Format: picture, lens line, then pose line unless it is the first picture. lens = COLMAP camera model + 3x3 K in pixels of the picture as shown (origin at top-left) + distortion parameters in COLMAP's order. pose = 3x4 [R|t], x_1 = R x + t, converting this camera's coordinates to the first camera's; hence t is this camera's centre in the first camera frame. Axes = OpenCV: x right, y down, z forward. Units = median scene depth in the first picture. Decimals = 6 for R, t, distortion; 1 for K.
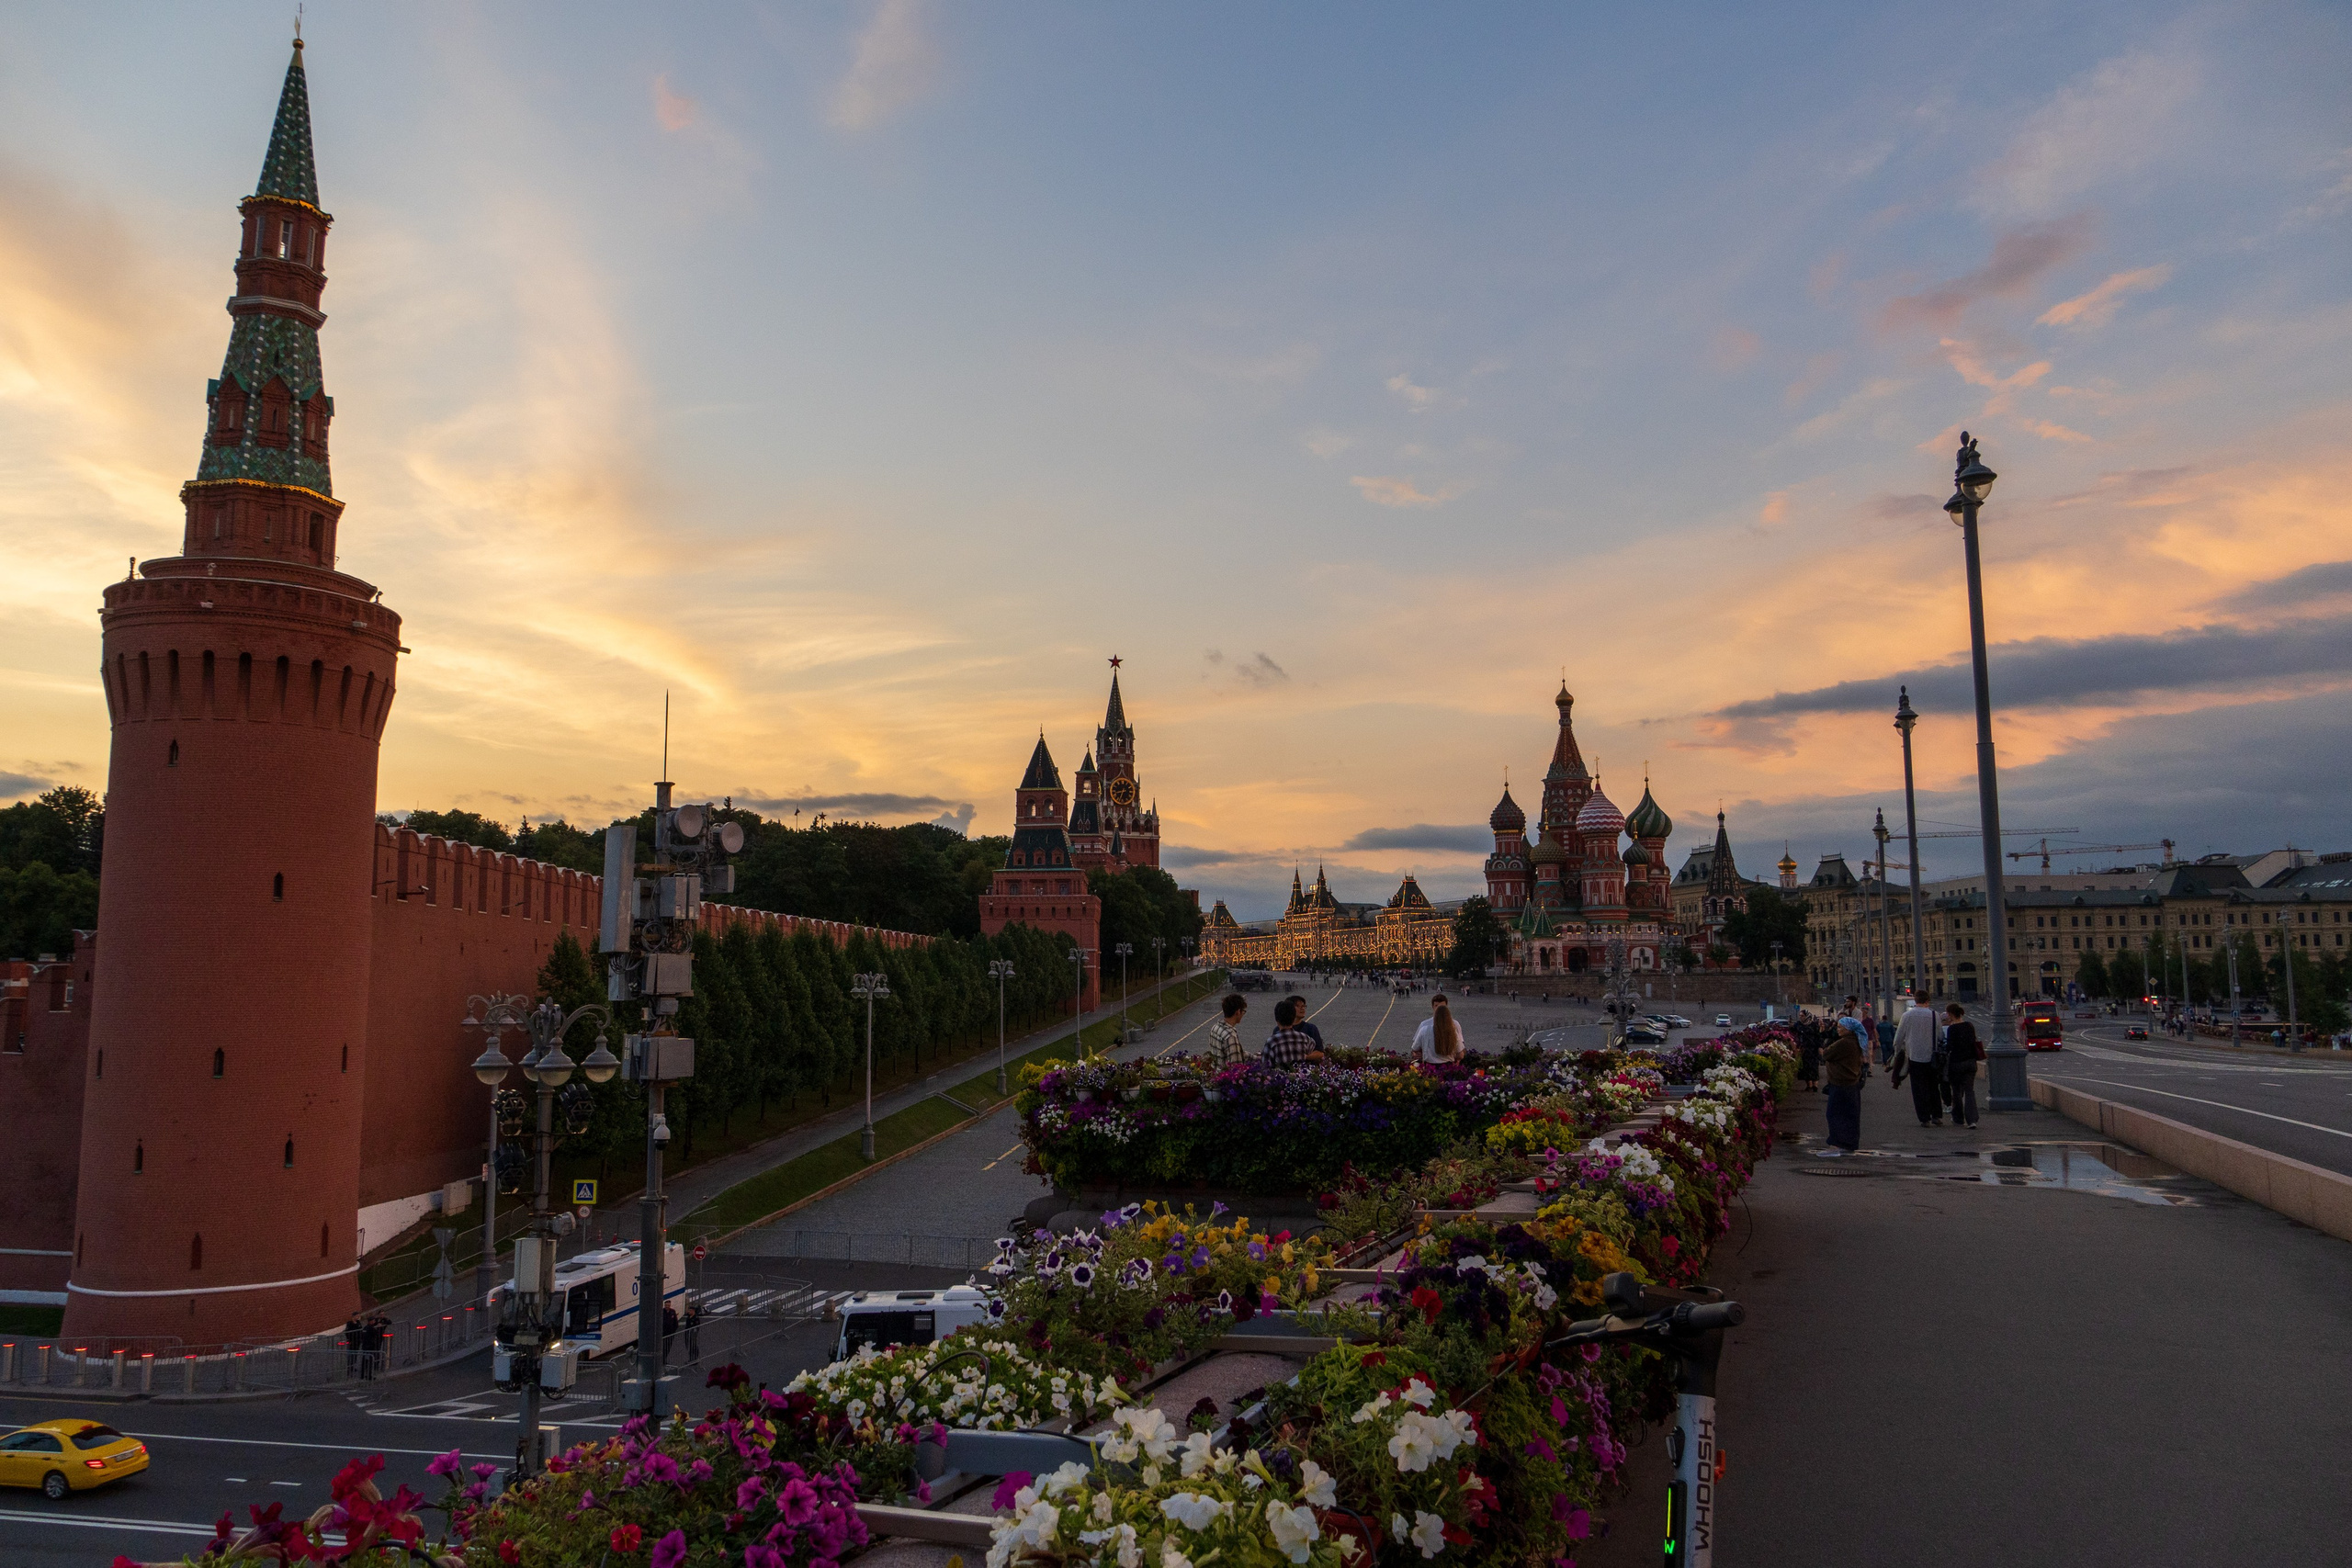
lens RADIAL K [[1736.1, 0, 1208.2], [0, 1736.1, 783.0], [0, 0, 1]] dist [-0.026751, -0.001875]
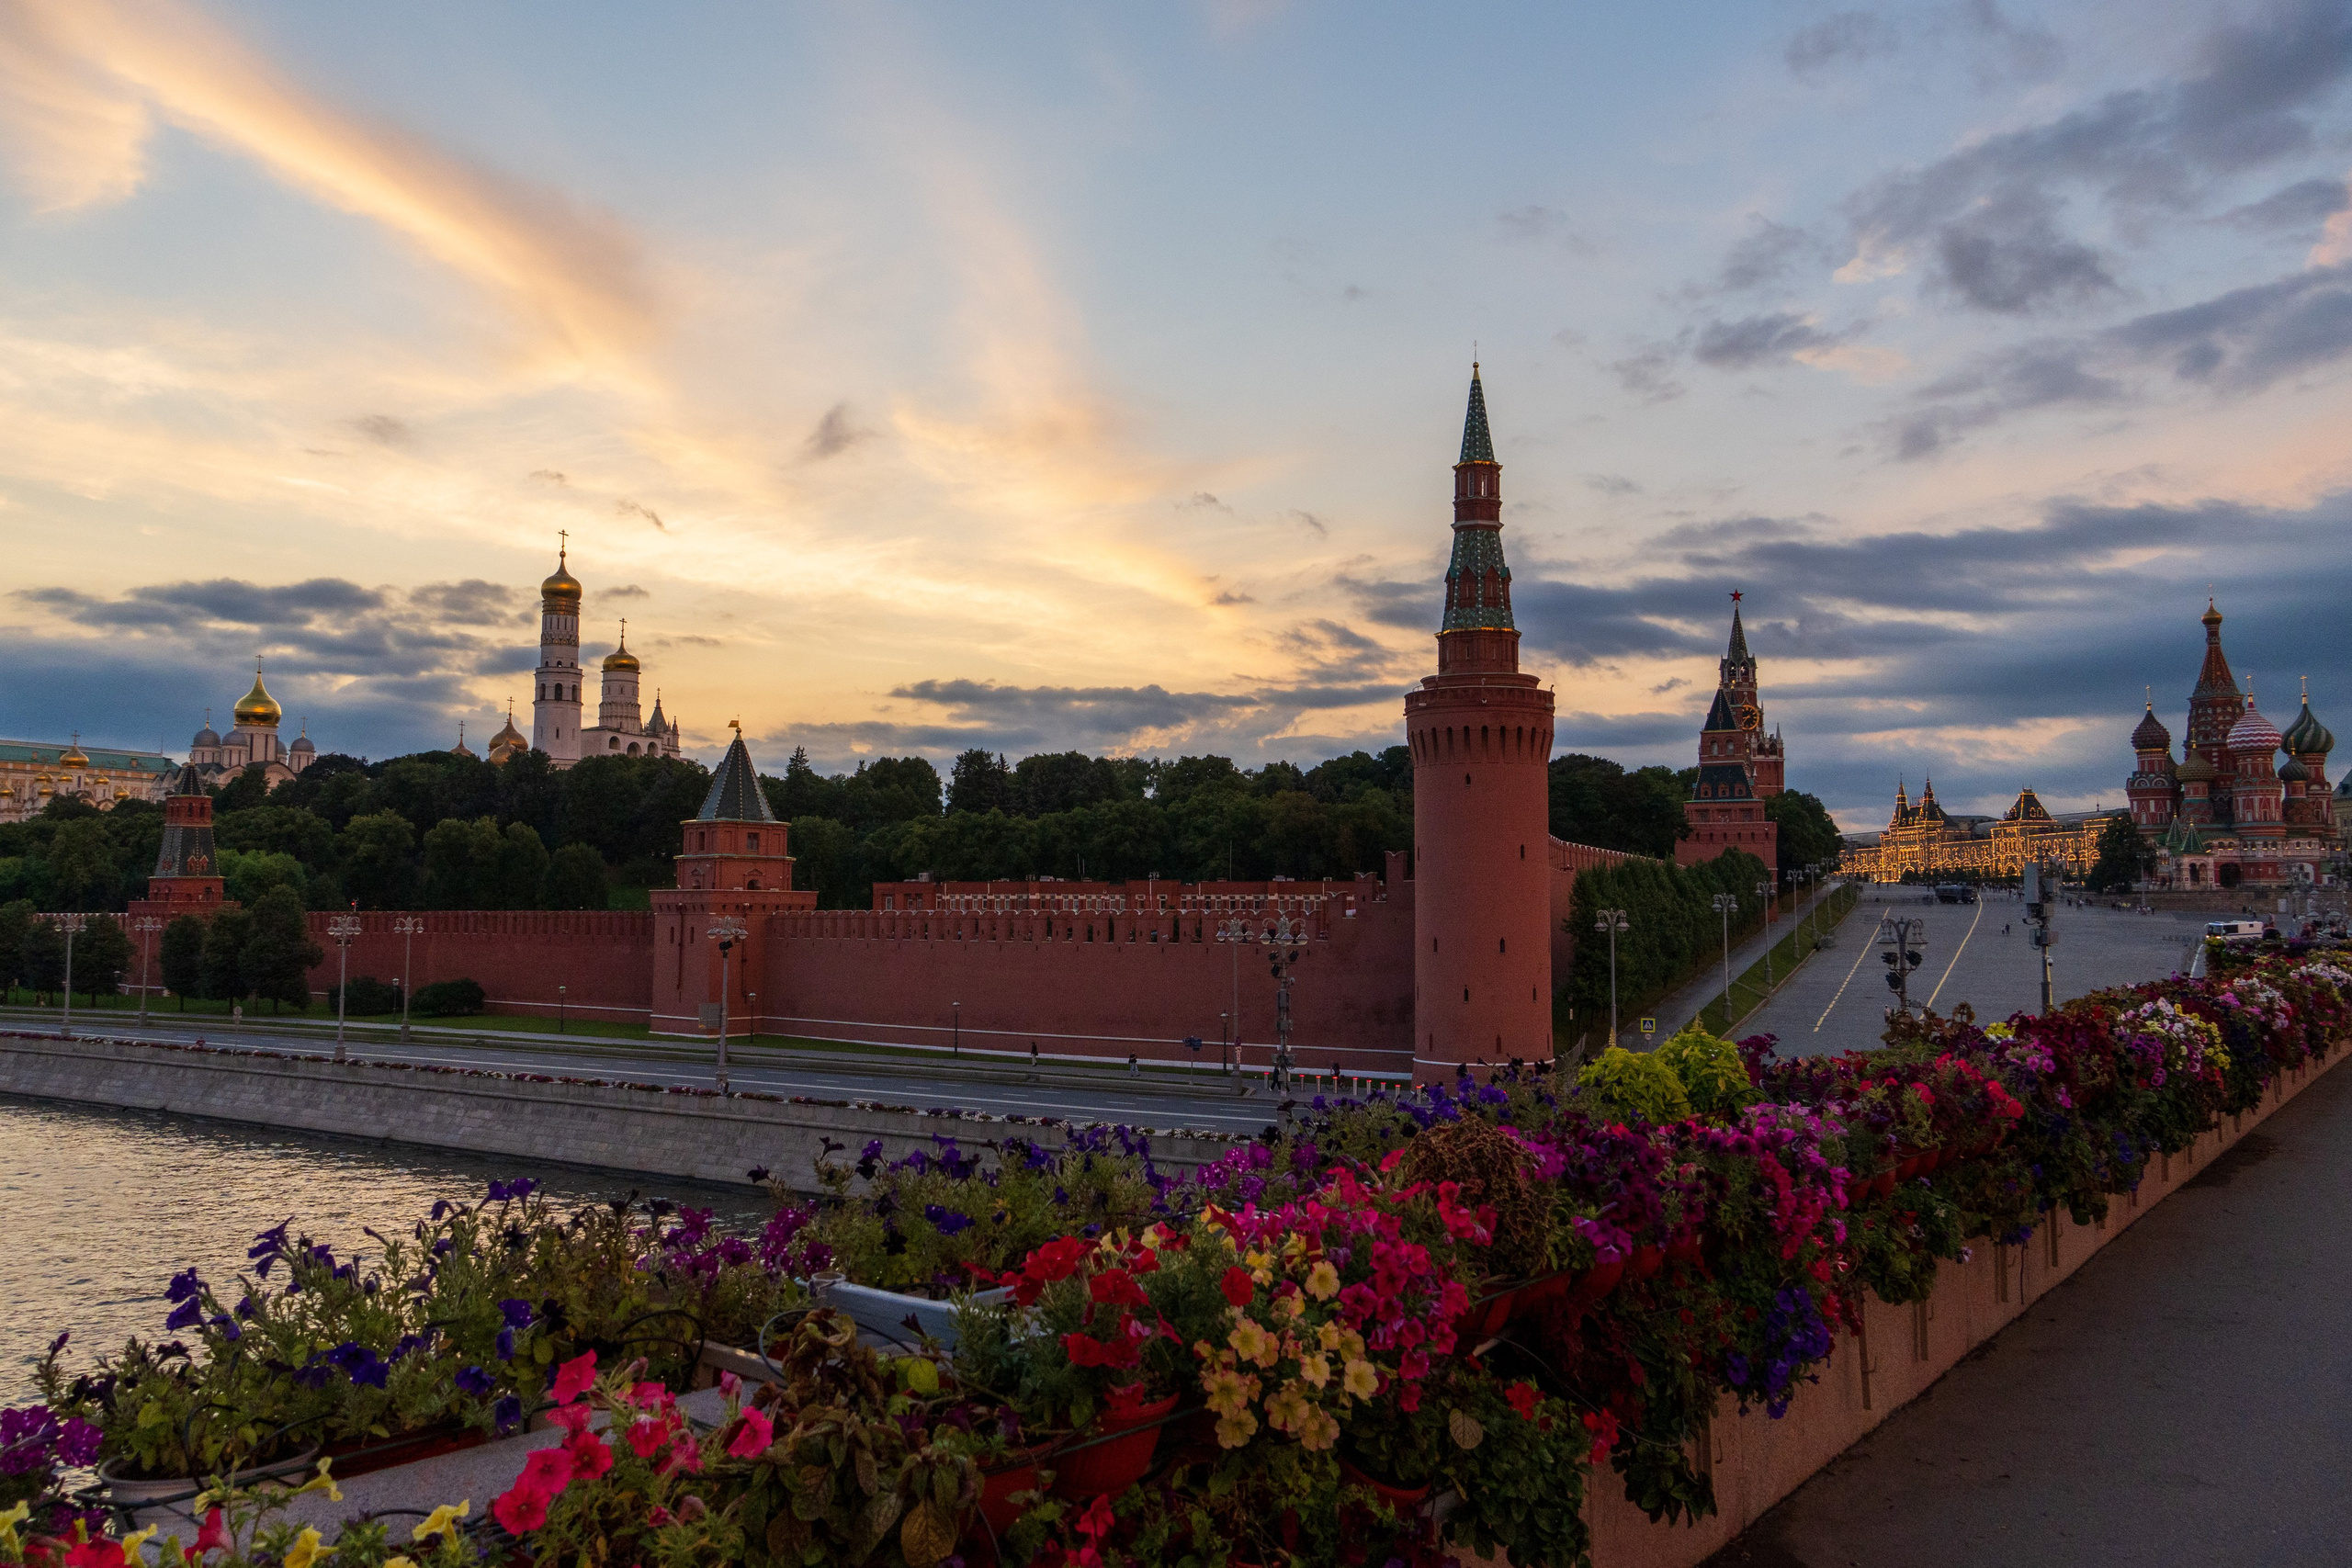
lens RADIAL K [[1741.9, 0, 1196.7], [0, 1741.9, 794.4], [0, 0, 1]] dist [-0.008961, -0.001037]
pose [[0.952013, -0.012577, -0.305799, -0.270490], [0.030769, 0.998026, 0.054743, -0.103941], [0.304507, -0.061525, 0.950521, -0.800774]]
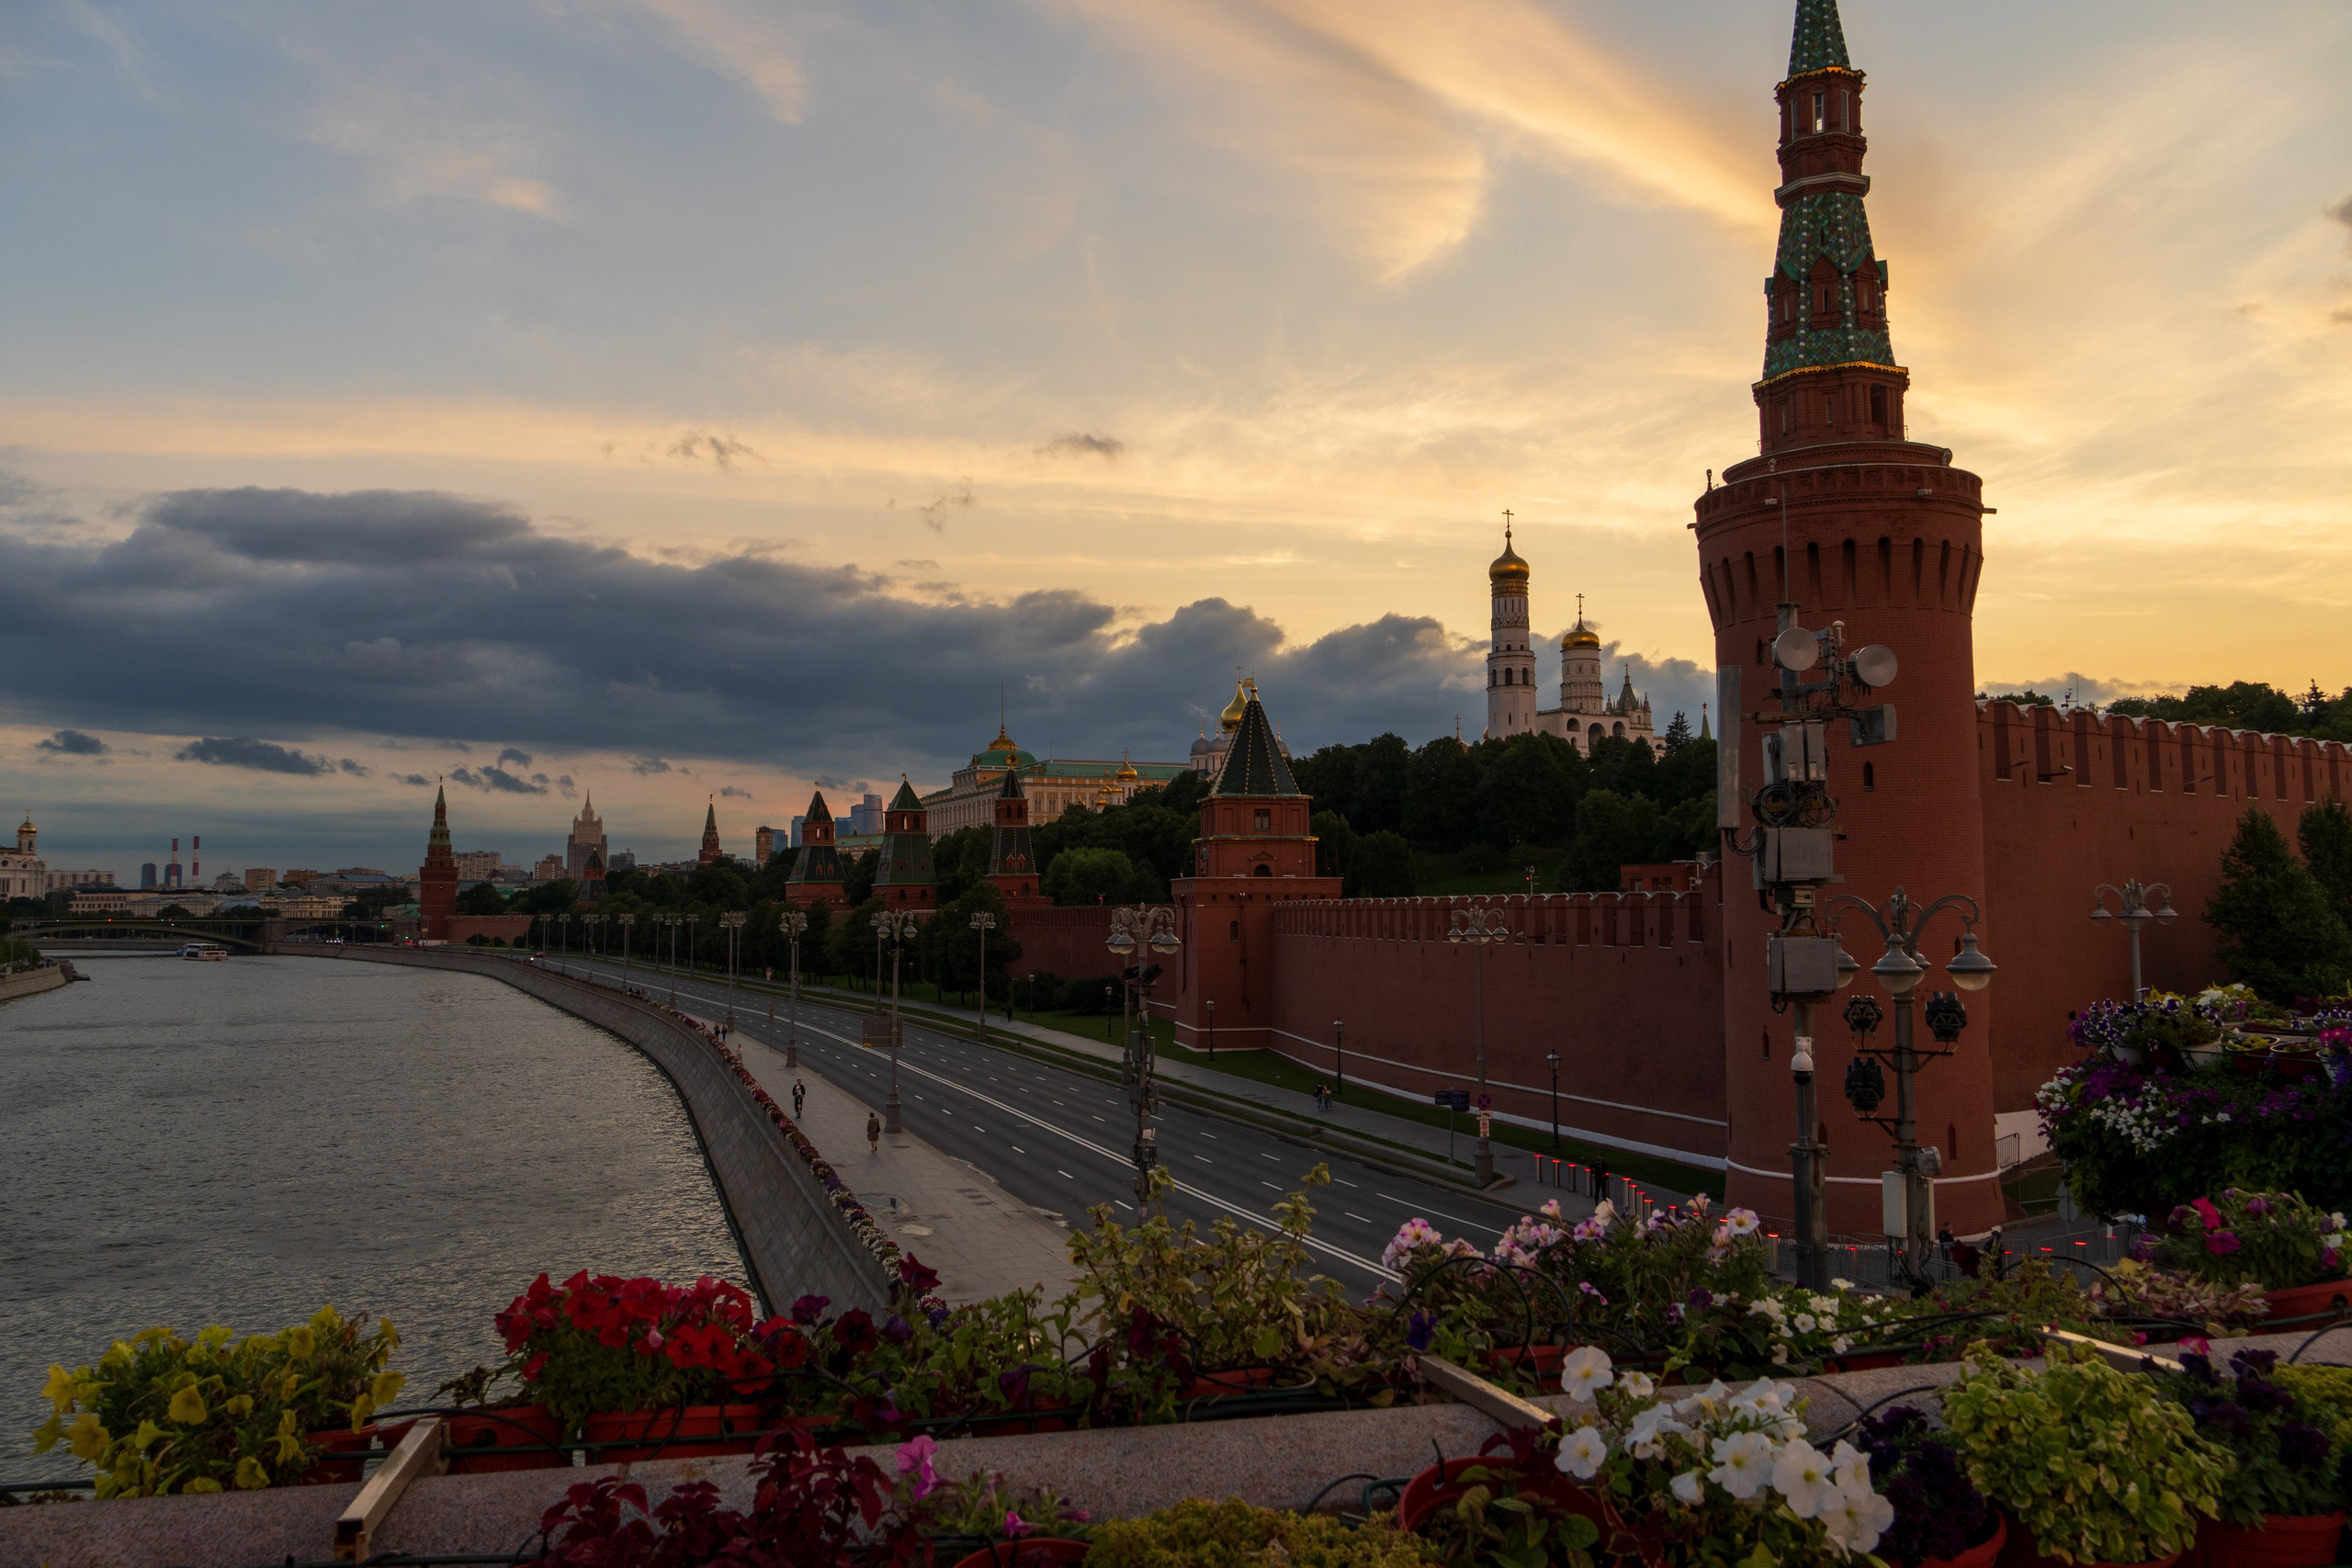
lens RADIAL K [[1754.6, 0, 1176.0], [0, 1754.6, 784.0], [0, 0, 1]] dist [-0.026291, 0.002340]
pose [[0.553033, -0.055668, -0.831298, 0.057986], [0.108757, 0.994052, 0.005785, 0.014987], [0.826031, -0.093609, 0.555798, 0.115885]]
